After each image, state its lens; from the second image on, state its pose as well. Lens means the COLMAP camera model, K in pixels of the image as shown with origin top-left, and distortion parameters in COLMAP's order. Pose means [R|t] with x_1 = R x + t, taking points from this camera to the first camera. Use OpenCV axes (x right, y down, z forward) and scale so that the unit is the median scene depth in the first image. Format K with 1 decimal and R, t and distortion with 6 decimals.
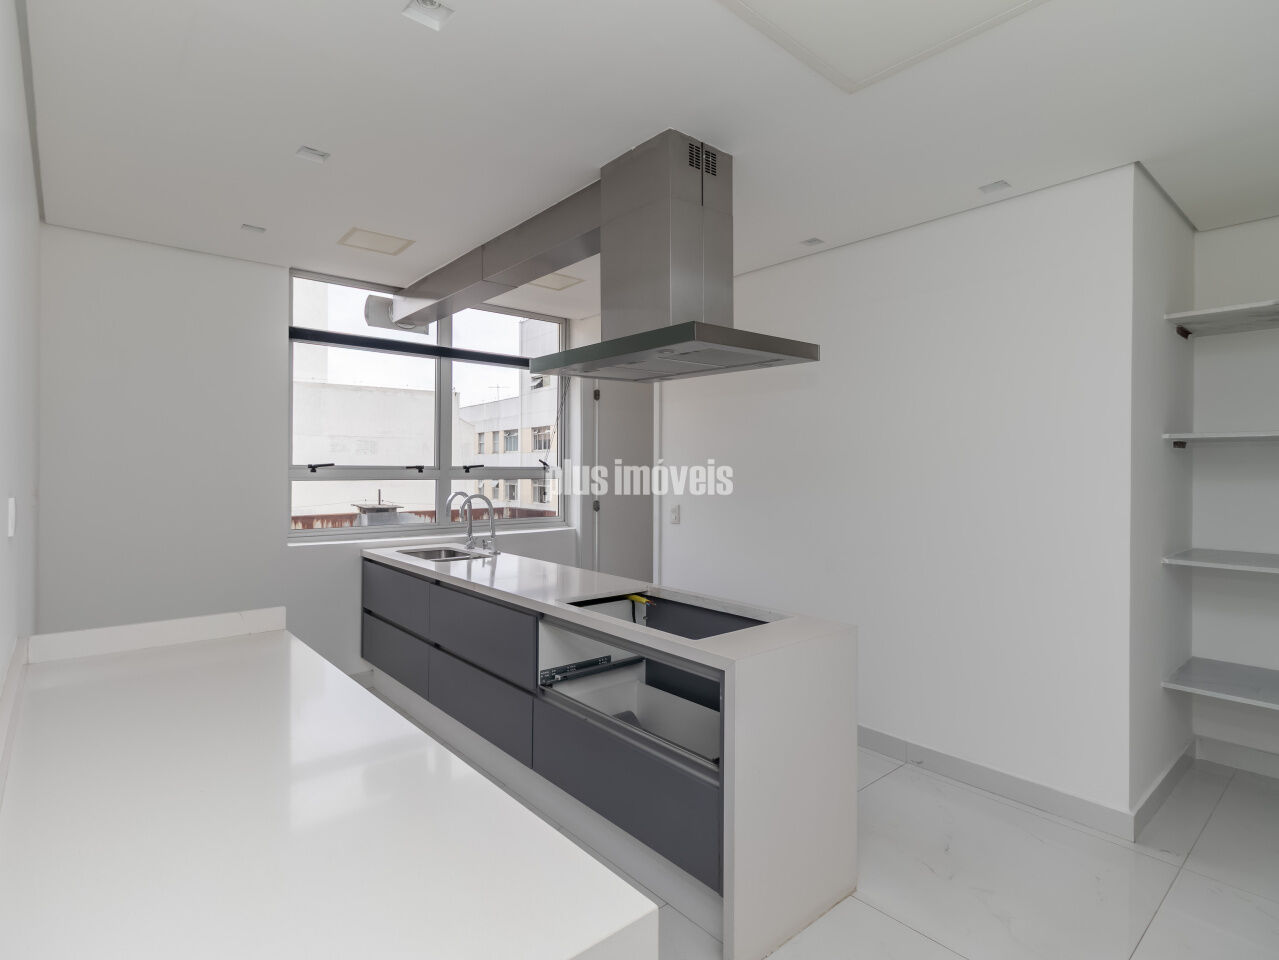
lens RADIAL K [[667.5, 0, 634.4], [0, 667.5, 473.0], [0, 0, 1]] dist [0.003211, 0.000617]
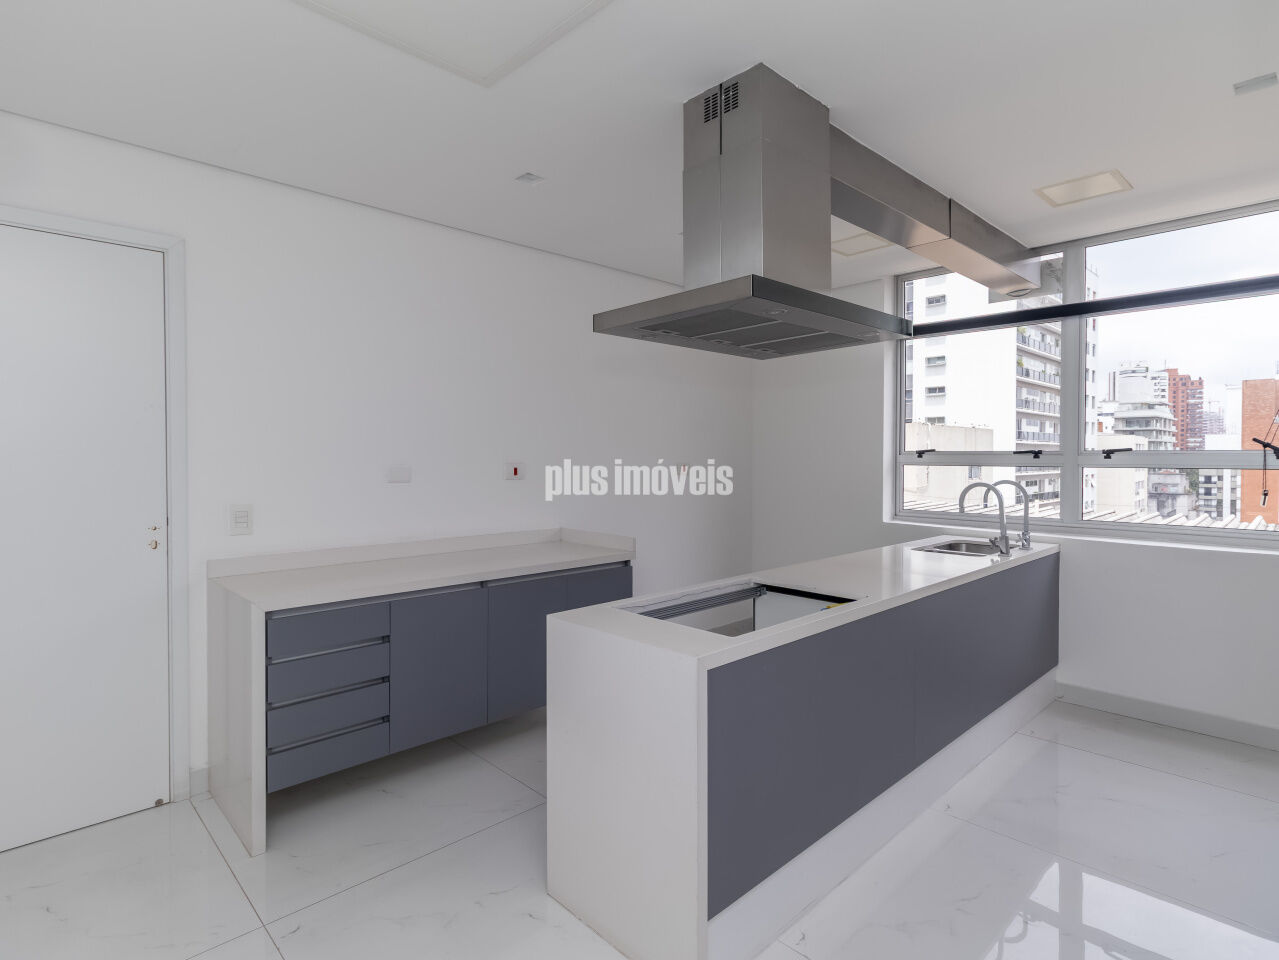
lens RADIAL K [[667.5, 0, 634.4], [0, 667.5, 473.0], [0, 0, 1]] dist [0.003211, 0.000617]
pose [[0.052056, 0.023949, -0.998357, 0.564673], [-0.004184, 0.999709, 0.023763, 0.000026], [0.998635, 0.002940, 0.052141, 0.479519]]
